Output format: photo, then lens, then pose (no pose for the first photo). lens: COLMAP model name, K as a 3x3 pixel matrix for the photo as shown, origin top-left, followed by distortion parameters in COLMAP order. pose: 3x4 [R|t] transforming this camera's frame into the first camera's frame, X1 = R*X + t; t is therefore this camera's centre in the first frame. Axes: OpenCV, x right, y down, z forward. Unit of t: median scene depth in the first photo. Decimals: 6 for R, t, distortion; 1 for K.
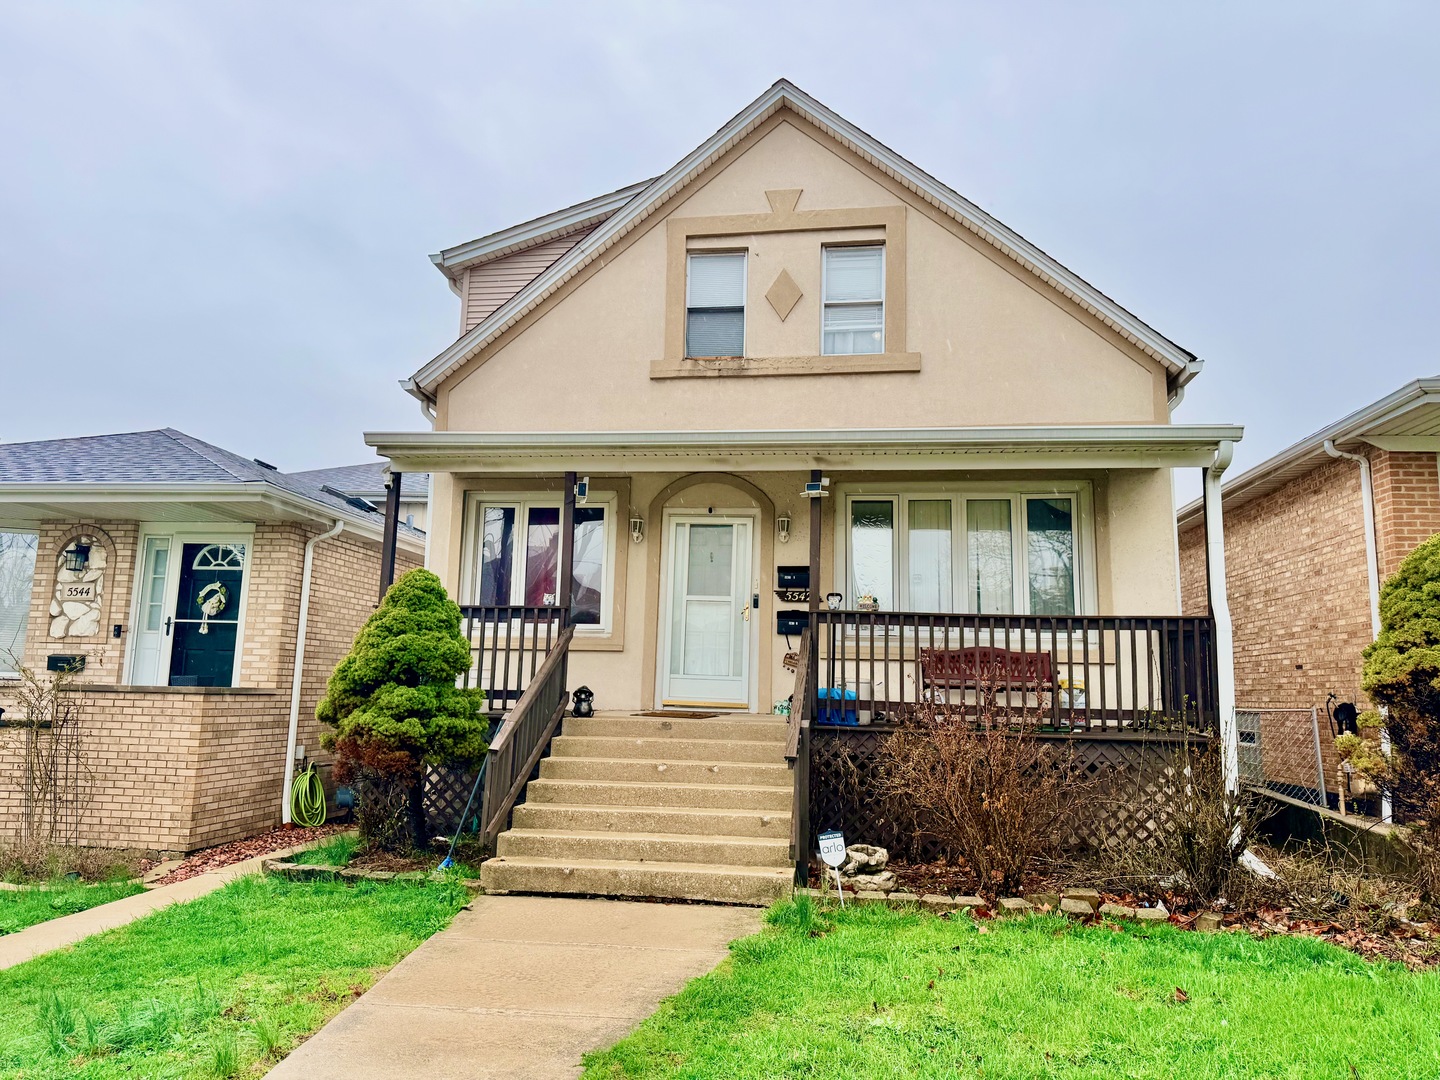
lens RADIAL K [[1035.5, 0, 718.8], [0, 1035.5, 541.5], [0, 0, 1]] dist [0.044989, -0.051337]
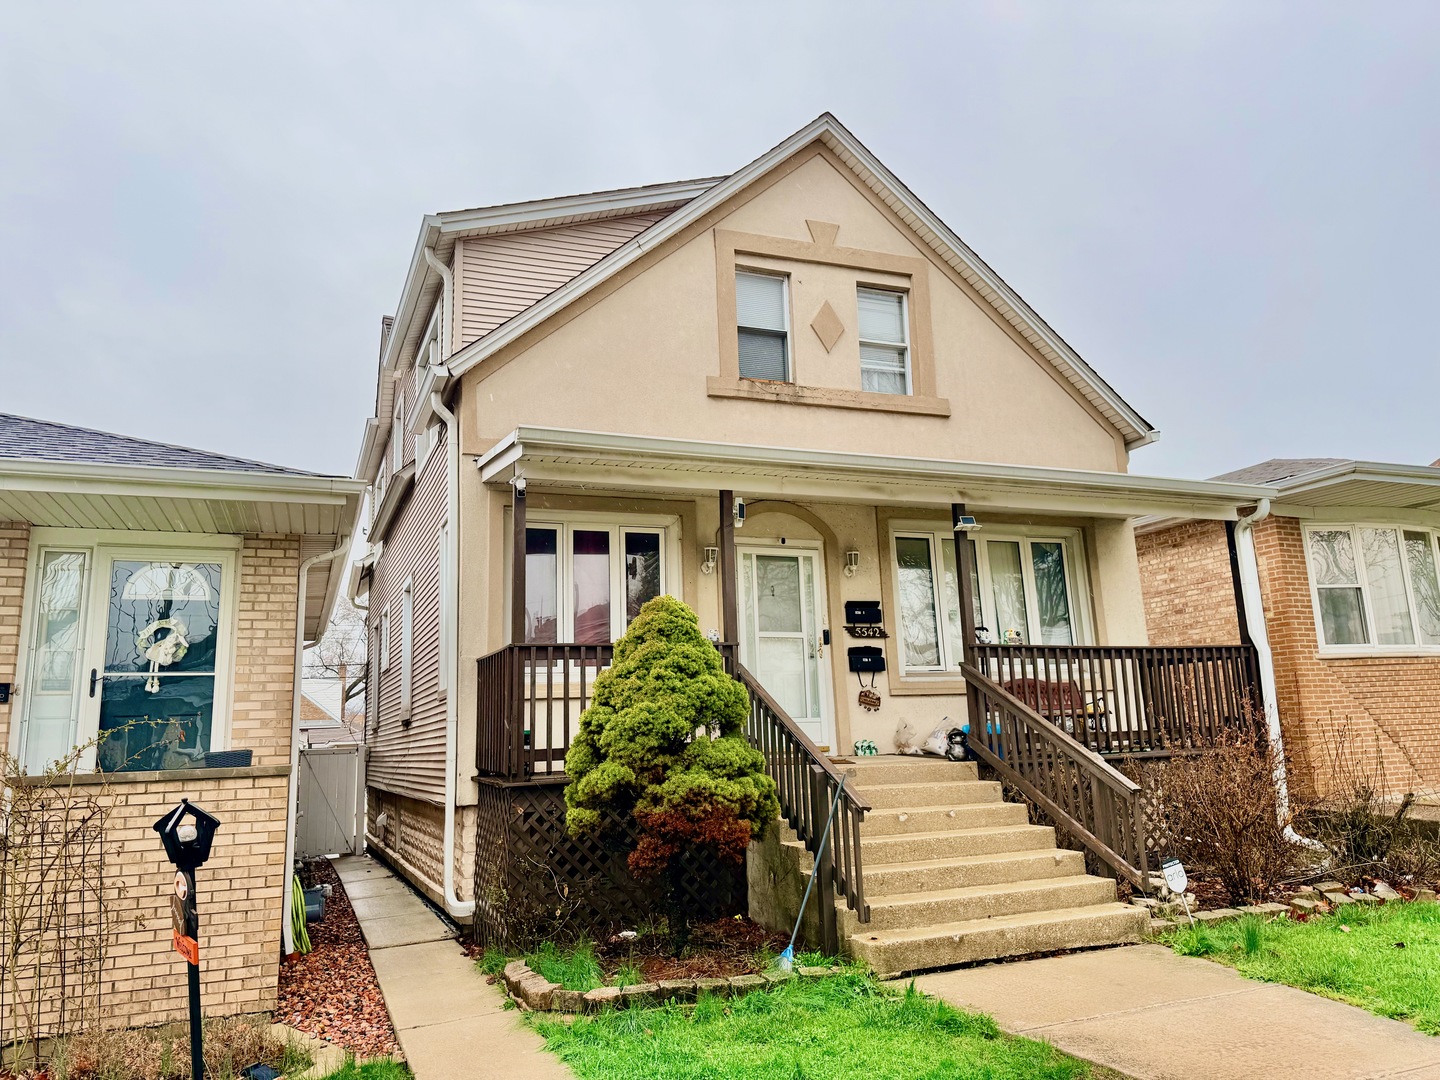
lens RADIAL K [[1035.5, 0, 728.4], [0, 1035.5, 525.5], [0, 0, 1]] dist [0.044989, -0.051337]
pose [[0.864967, 0.045997, 0.499716, -0.521294], [-0.014936, 0.997709, -0.065982, 0.018495], [-0.501606, 0.049609, 0.863673, 0.211443]]
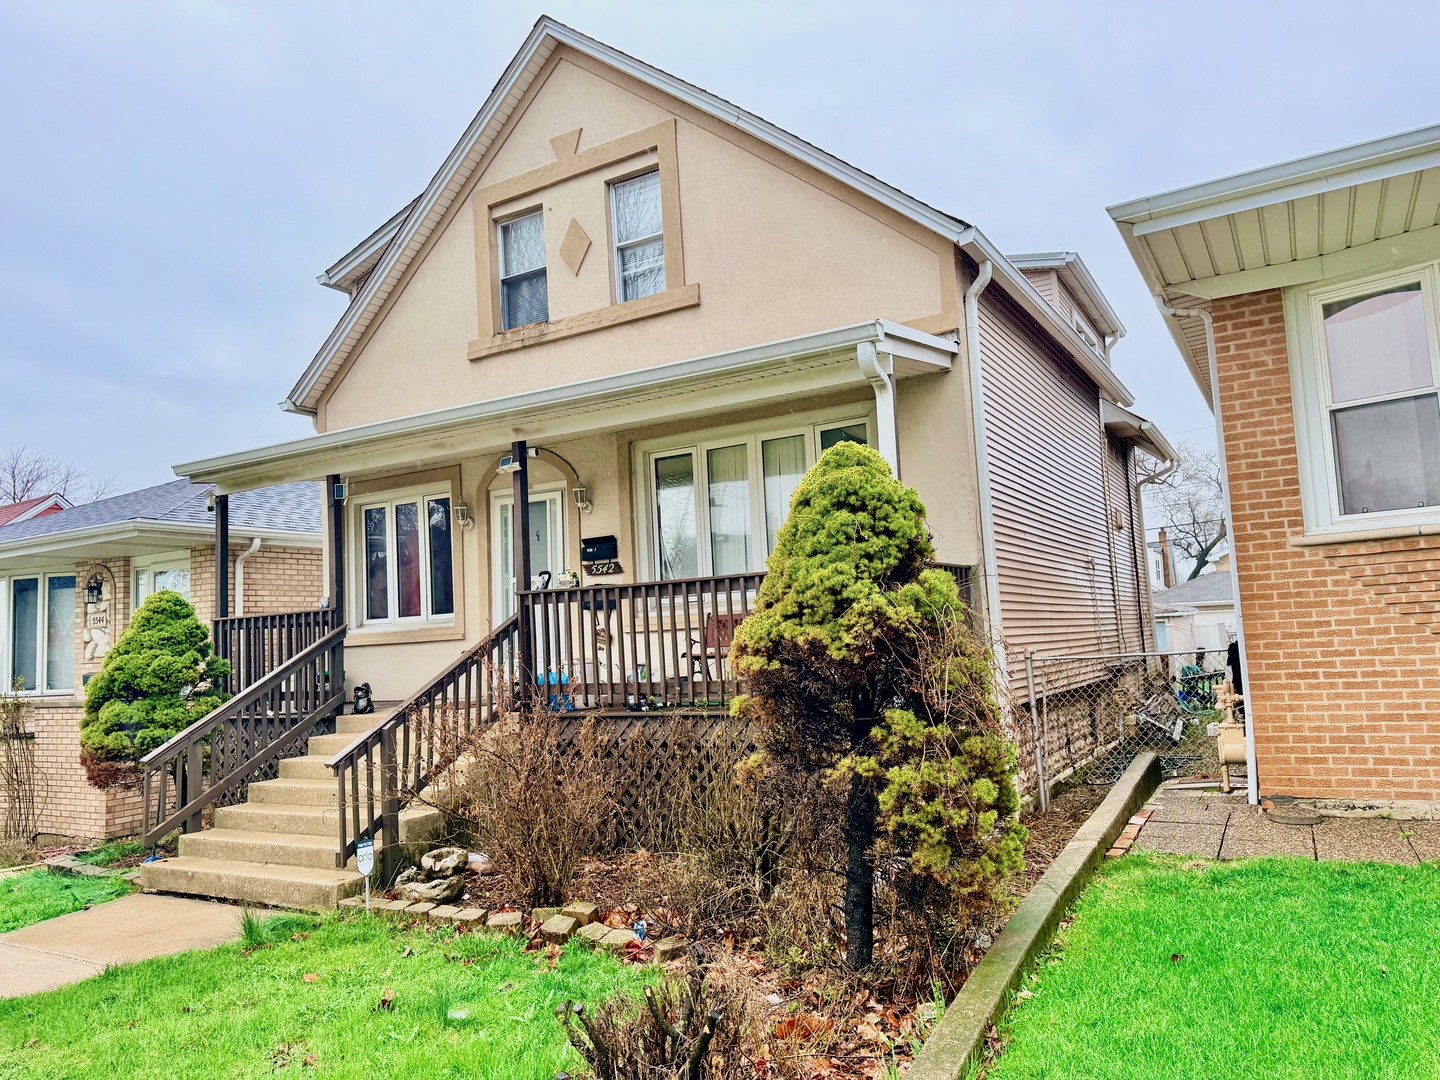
lens RADIAL K [[1035.5, 0, 716.1], [0, 1035.5, 544.2], [0, 0, 1]] dist [0.044989, -0.051337]
pose [[0.916277, -0.105250, -0.386469, 0.529849], [0.127942, 0.991219, 0.033391, 0.012526], [0.379561, -0.080041, 0.921698, 0.170721]]
